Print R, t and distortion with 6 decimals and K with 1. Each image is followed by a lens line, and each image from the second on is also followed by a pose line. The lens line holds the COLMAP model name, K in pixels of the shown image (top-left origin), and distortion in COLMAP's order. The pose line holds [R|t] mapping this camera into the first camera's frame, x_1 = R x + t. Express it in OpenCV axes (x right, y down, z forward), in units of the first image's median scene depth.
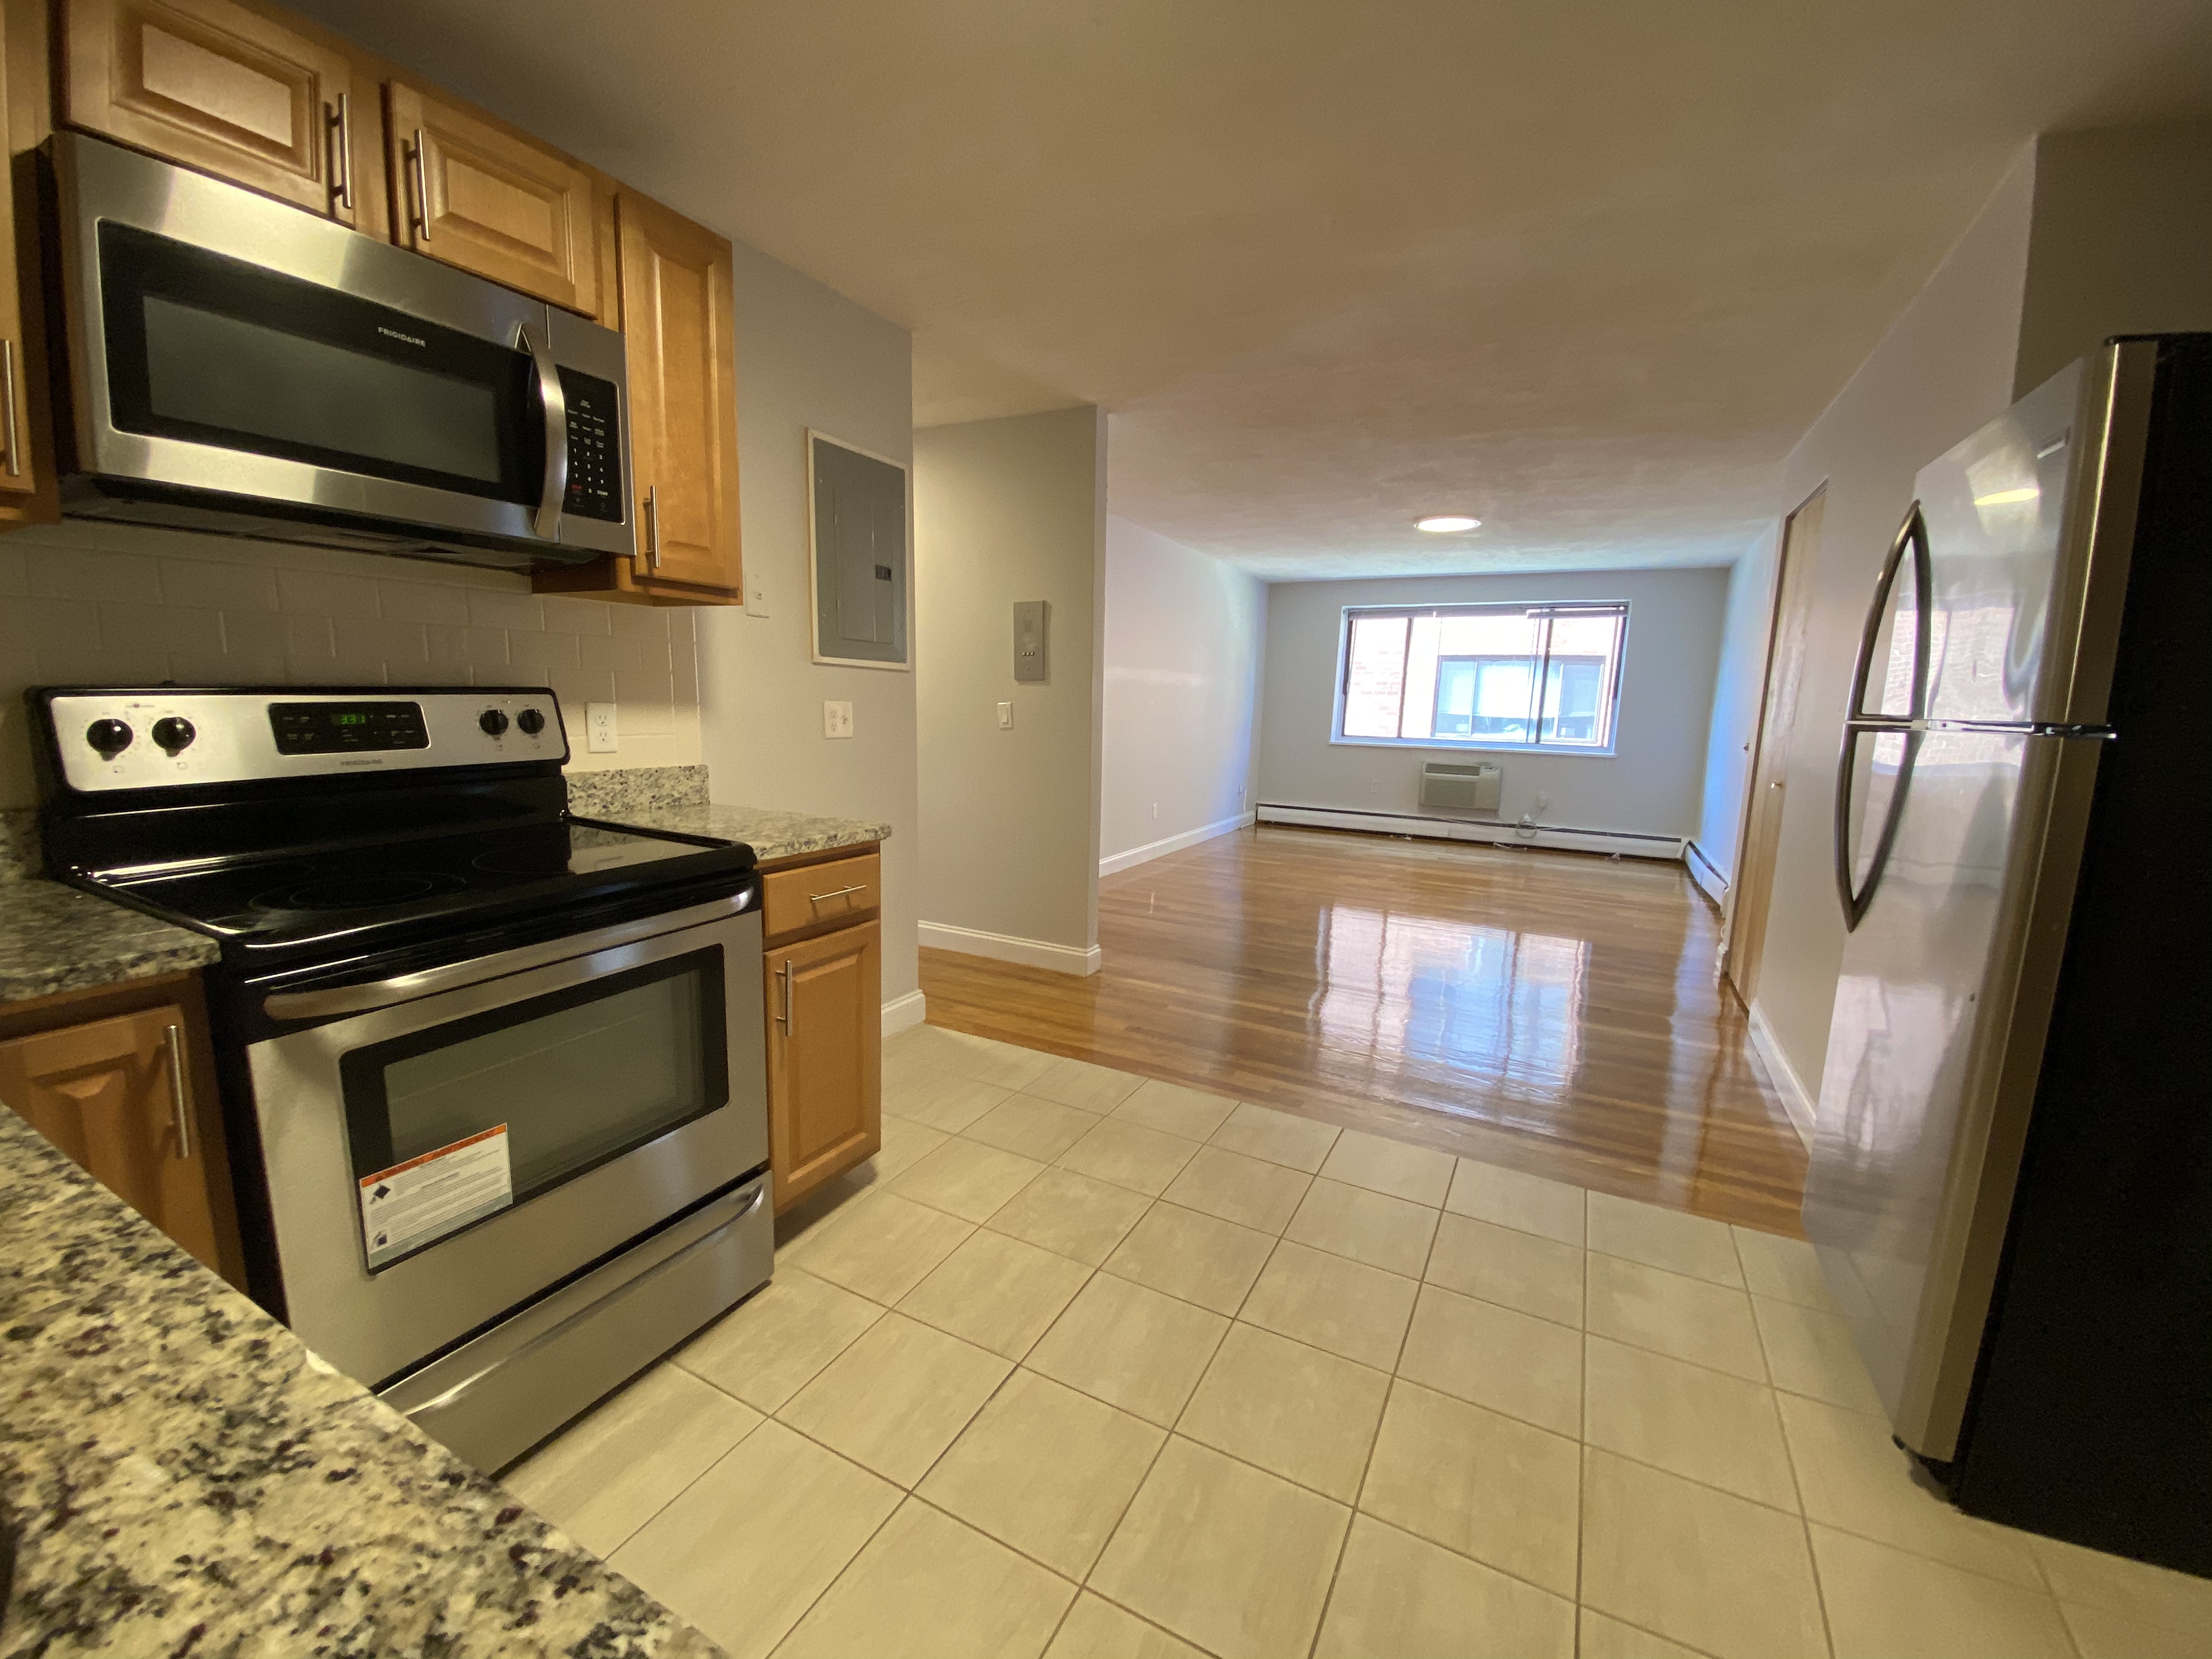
lens RADIAL K [[898.5, 0, 1099.7], [0, 898.5, 831.7], [0, 0, 1]] dist [0.000497, -0.000043]
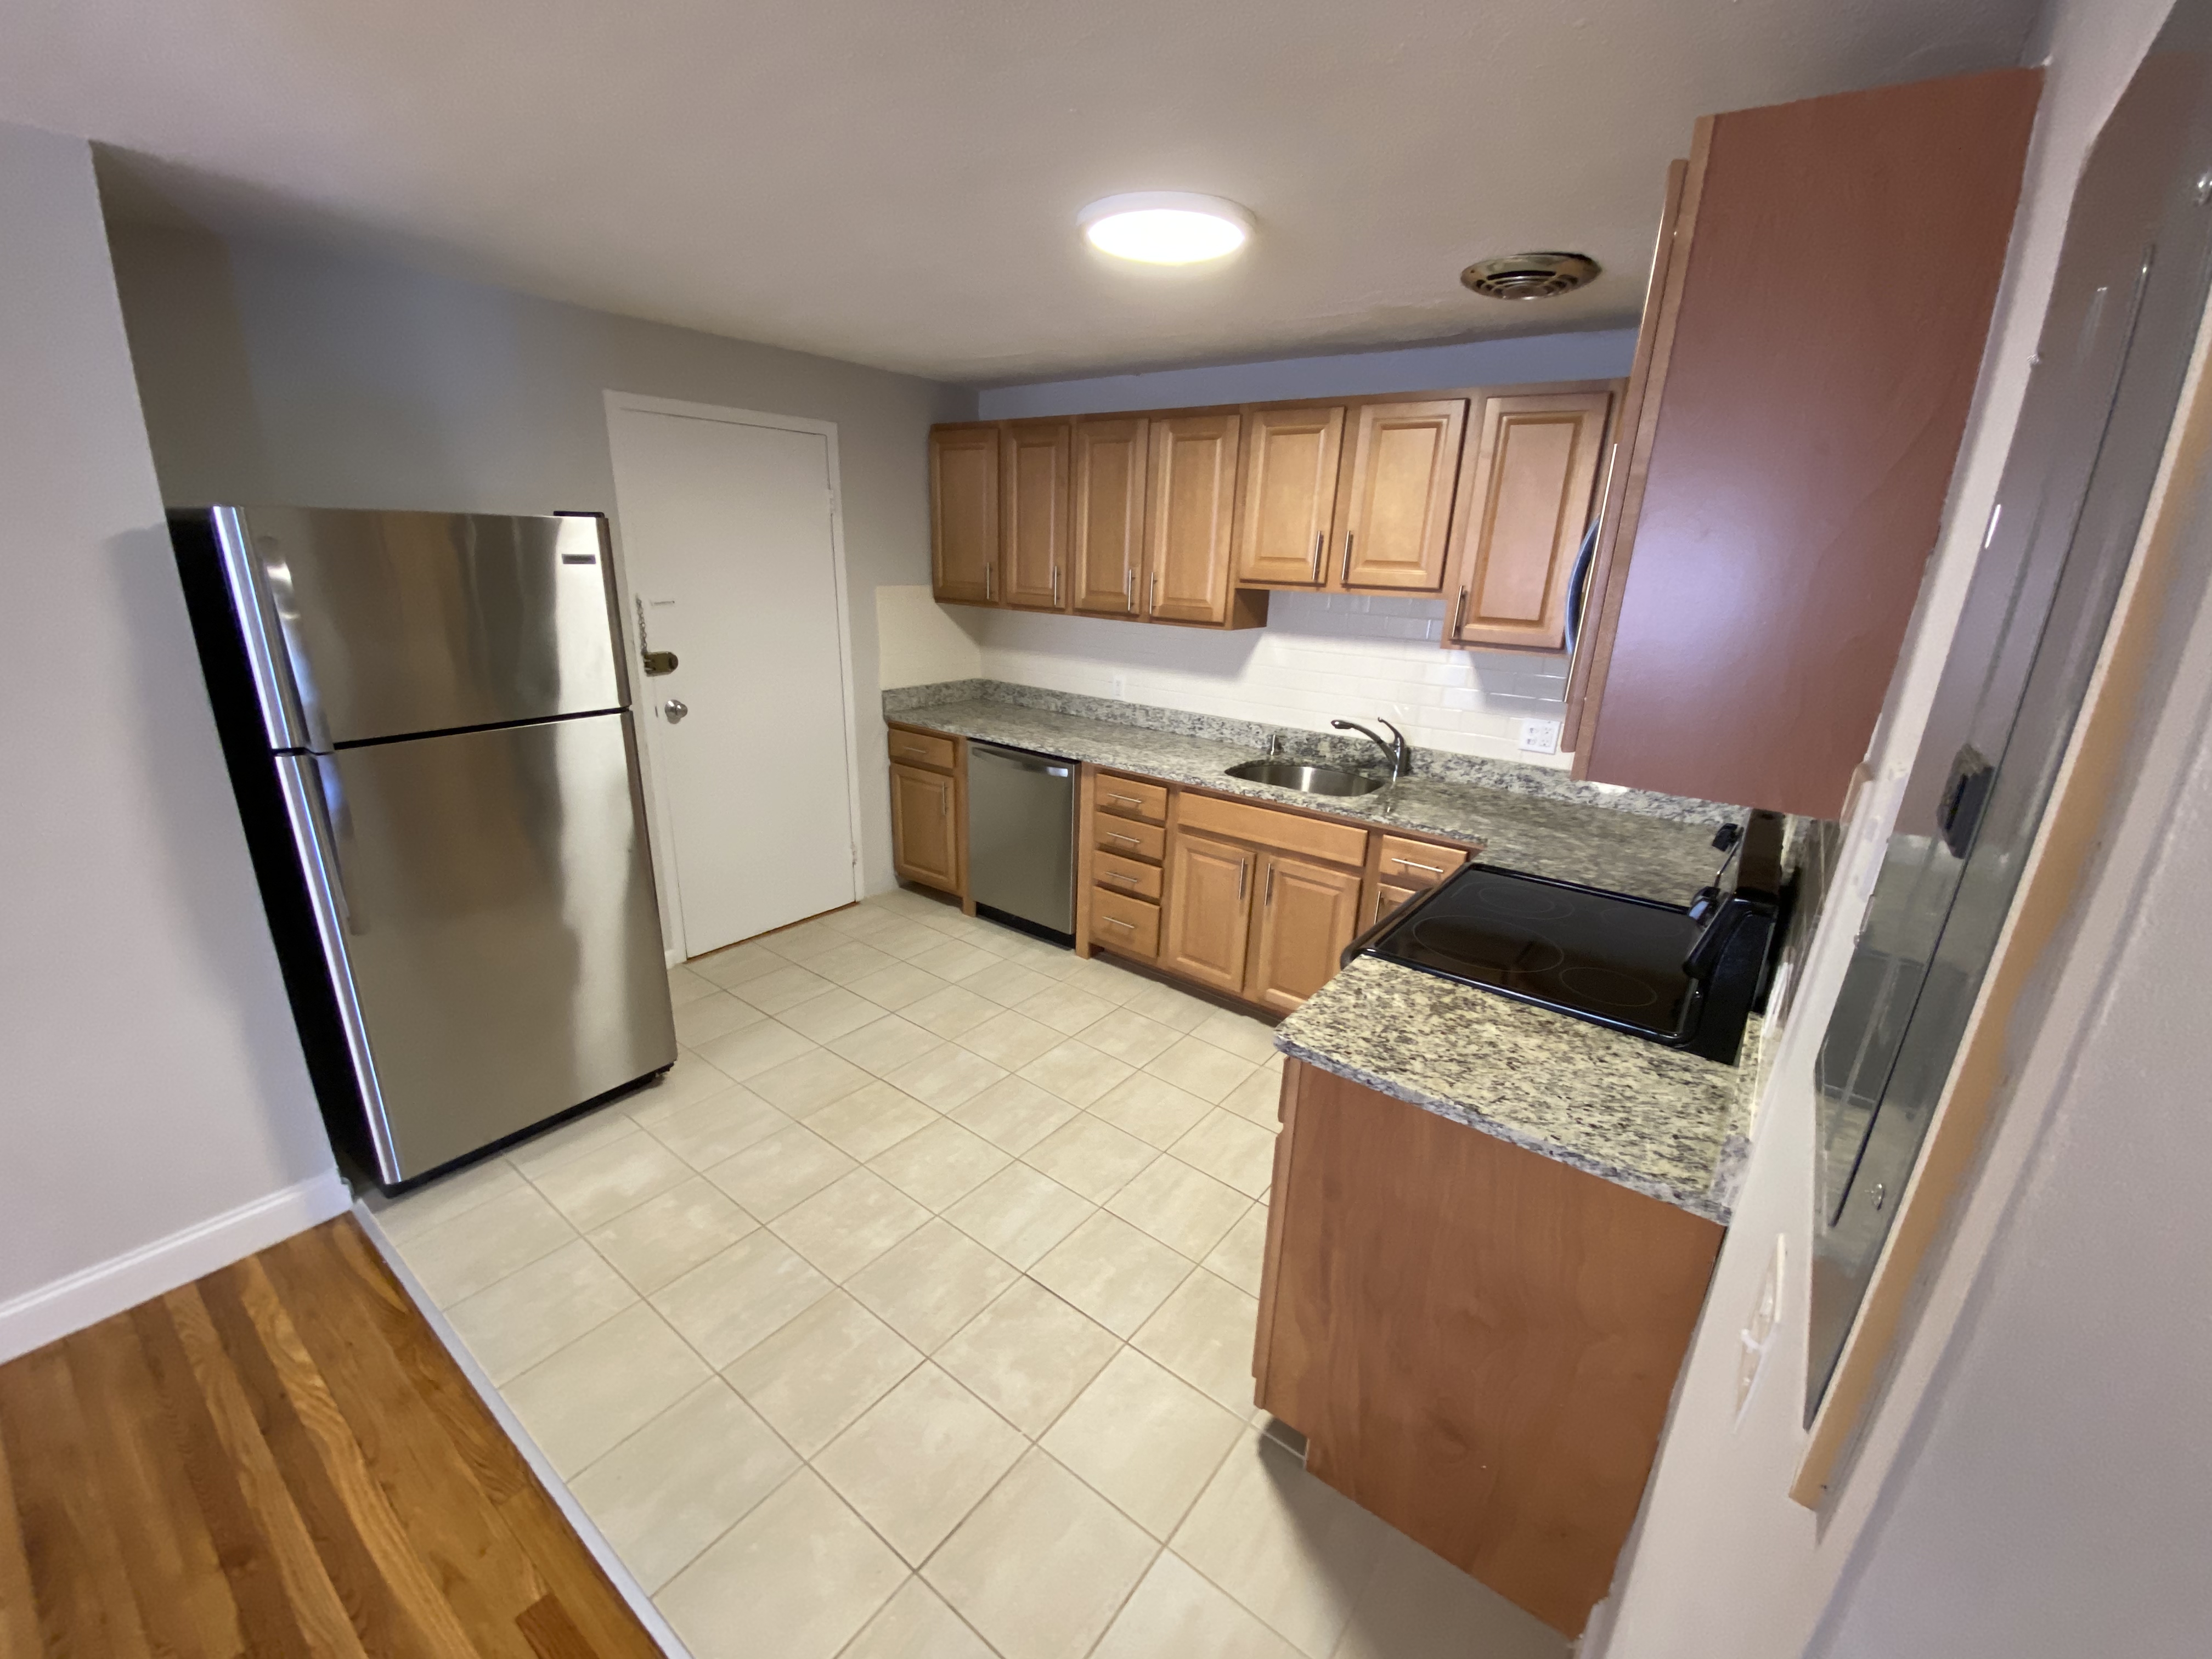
lens RADIAL K [[898.5, 0, 1099.7], [0, 898.5, 831.7], [0, 0, 1]] dist [0.000497, -0.000043]
pose [[-0.984303, -0.112209, 0.136219, -0.199678], [-0.038350, 0.889399, 0.455519, -0.562887], [-0.172267, 0.443145, -0.879742, 1.841571]]
